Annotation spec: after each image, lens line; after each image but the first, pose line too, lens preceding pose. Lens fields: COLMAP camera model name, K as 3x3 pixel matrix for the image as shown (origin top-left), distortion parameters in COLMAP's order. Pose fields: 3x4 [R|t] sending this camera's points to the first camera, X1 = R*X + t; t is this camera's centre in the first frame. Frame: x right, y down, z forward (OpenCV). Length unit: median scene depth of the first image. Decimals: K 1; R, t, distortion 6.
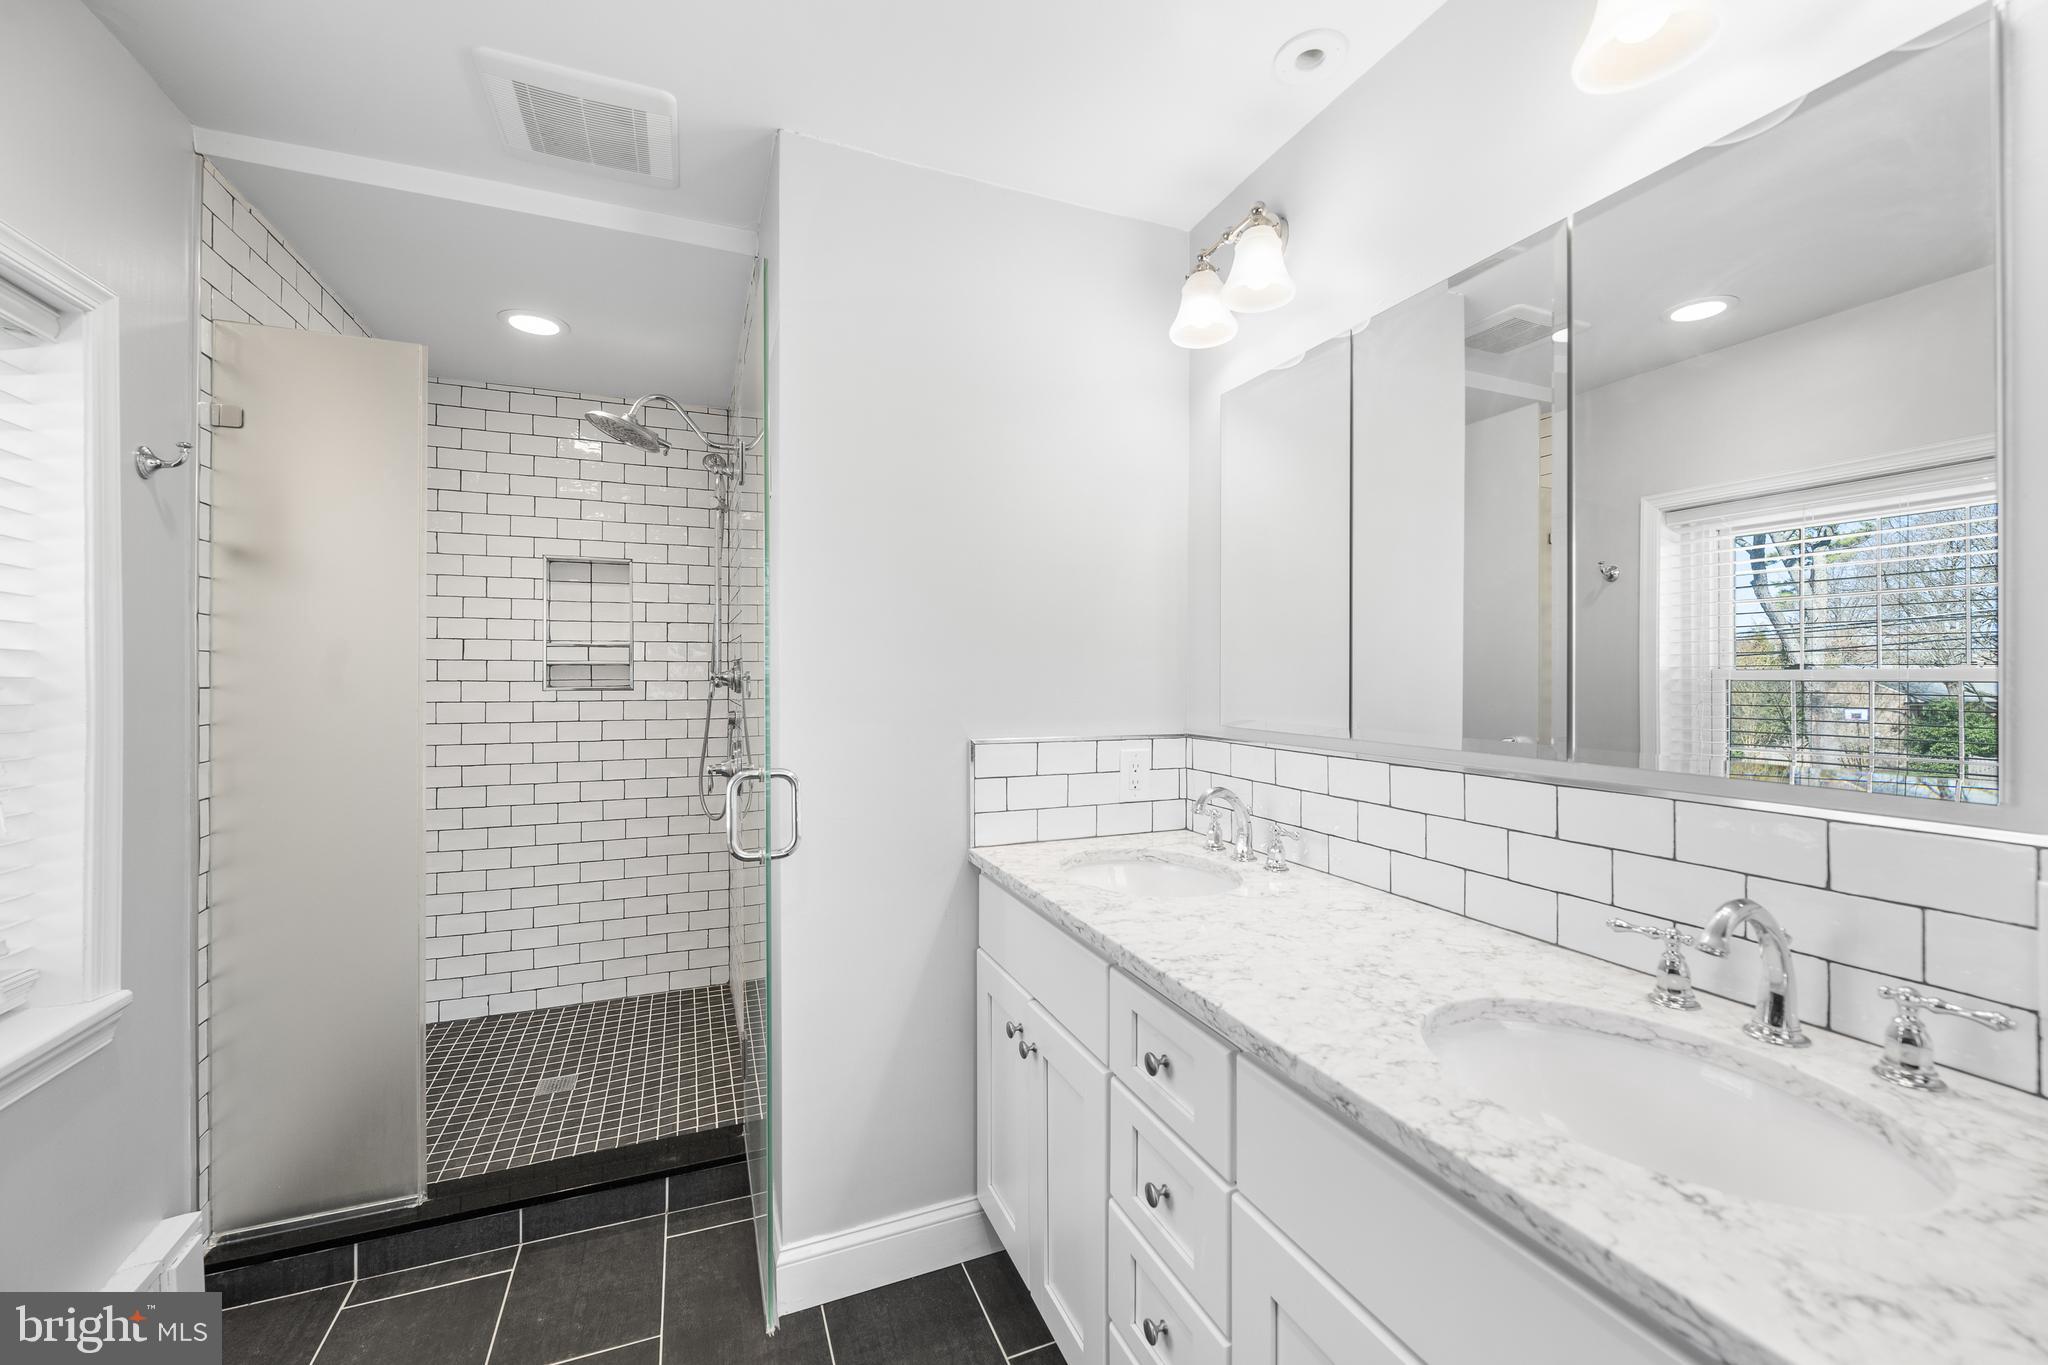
lens RADIAL K [[818.6, 0, 1024.4], [0, 818.6, 673.8], [0, 0, 1]] dist [-0.004166, 0.000154]
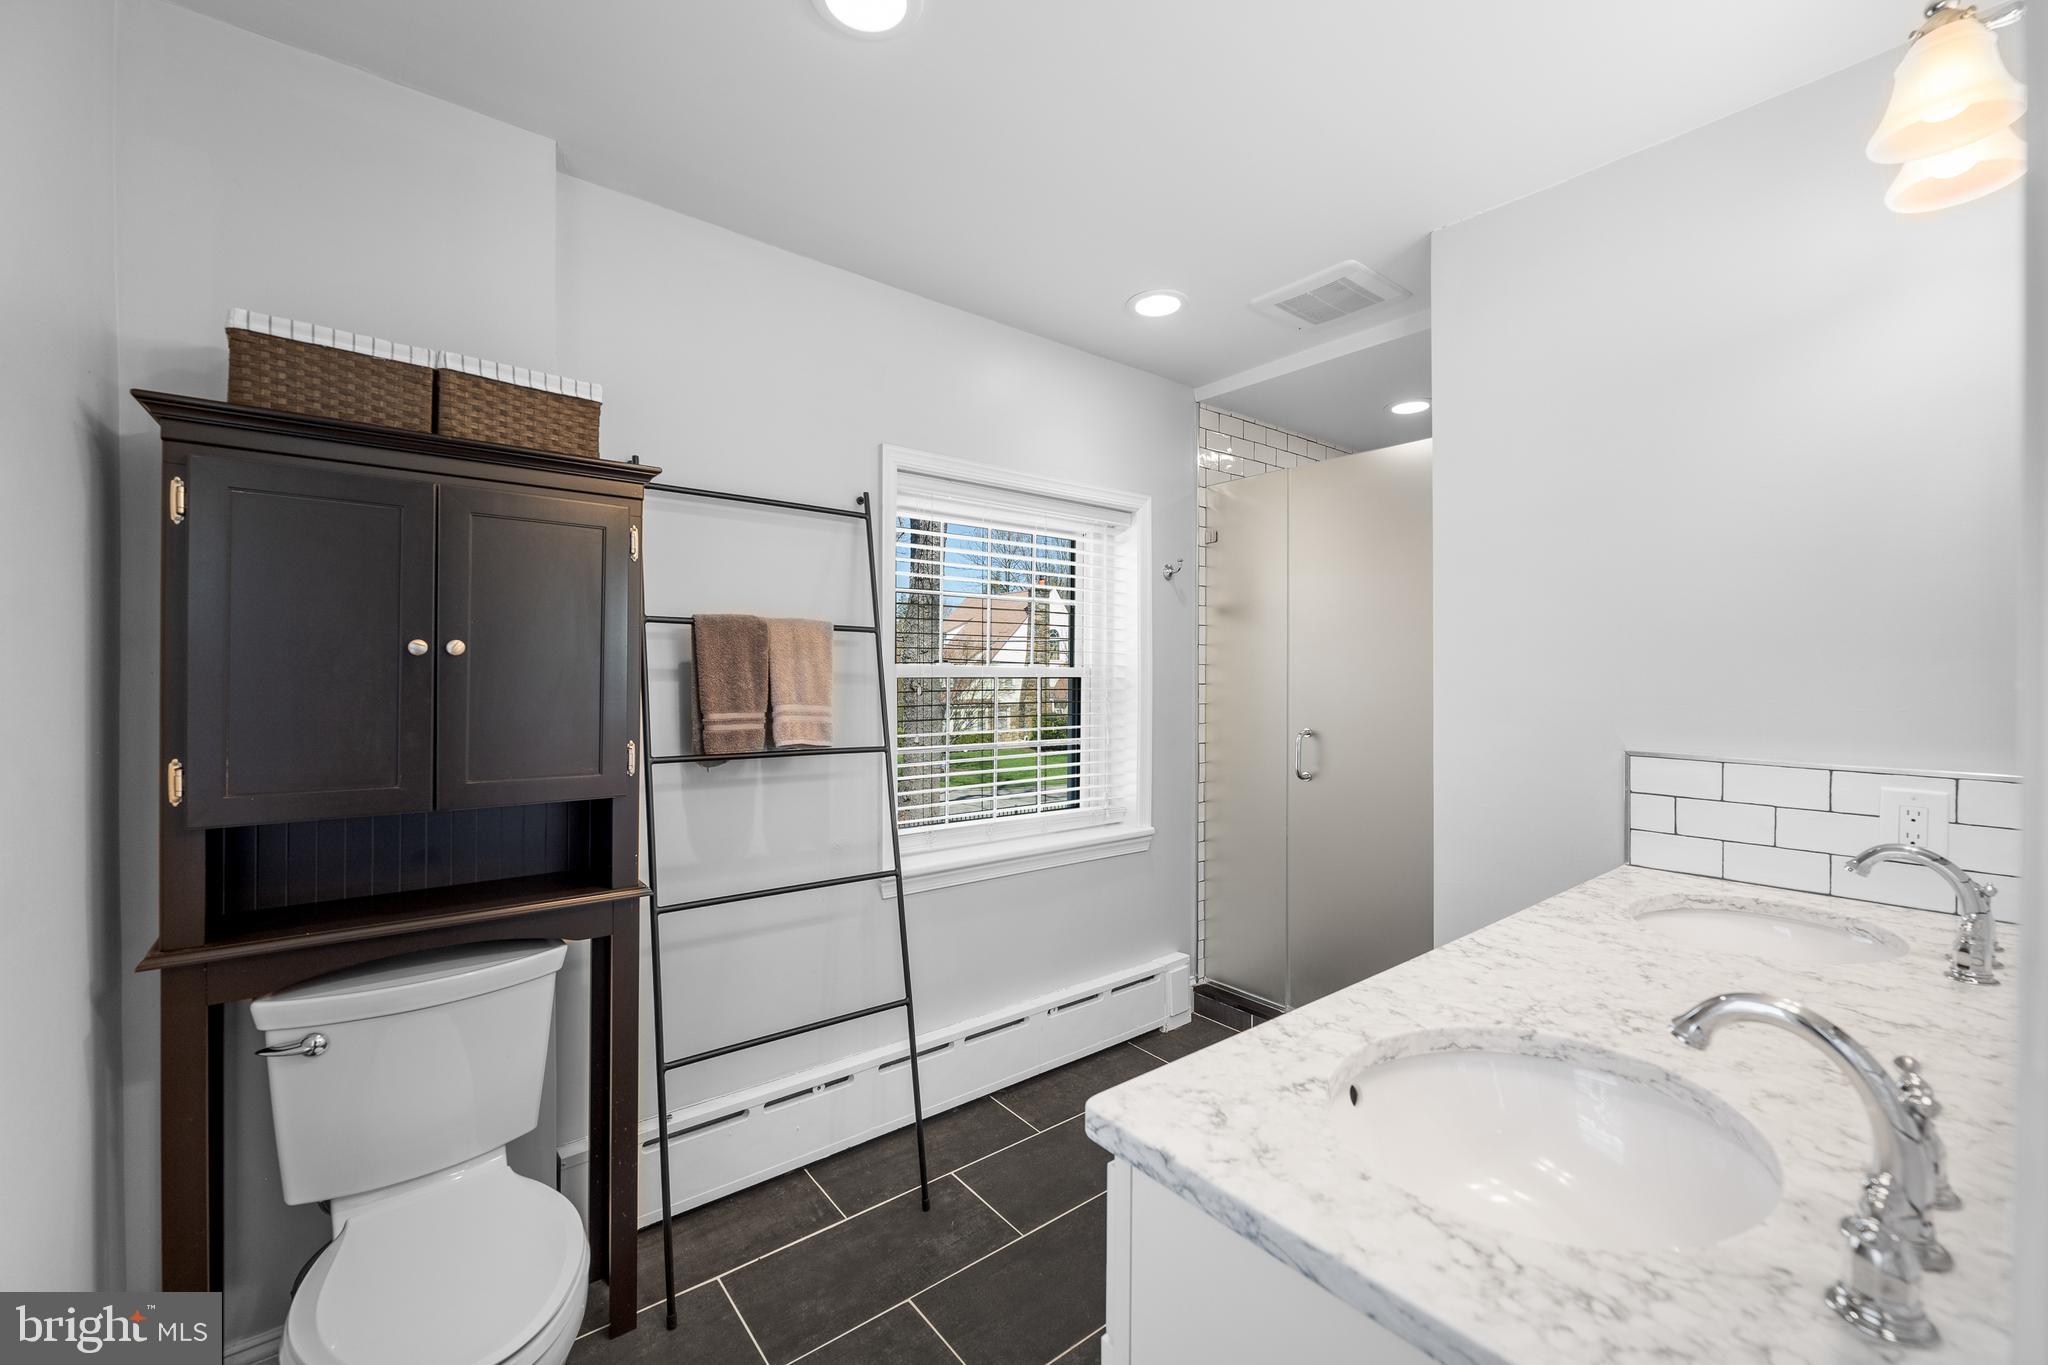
lens RADIAL K [[818.6, 0, 1016.6], [0, 818.6, 678.0], [0, 0, 1]] dist [-0.004166, 0.000154]
pose [[0.269685, 0.005531, -0.962933, 0.879955], [-0.005242, 0.999977, 0.004275, -0.003017], [0.962934, 0.003895, 0.269708, 0.097502]]
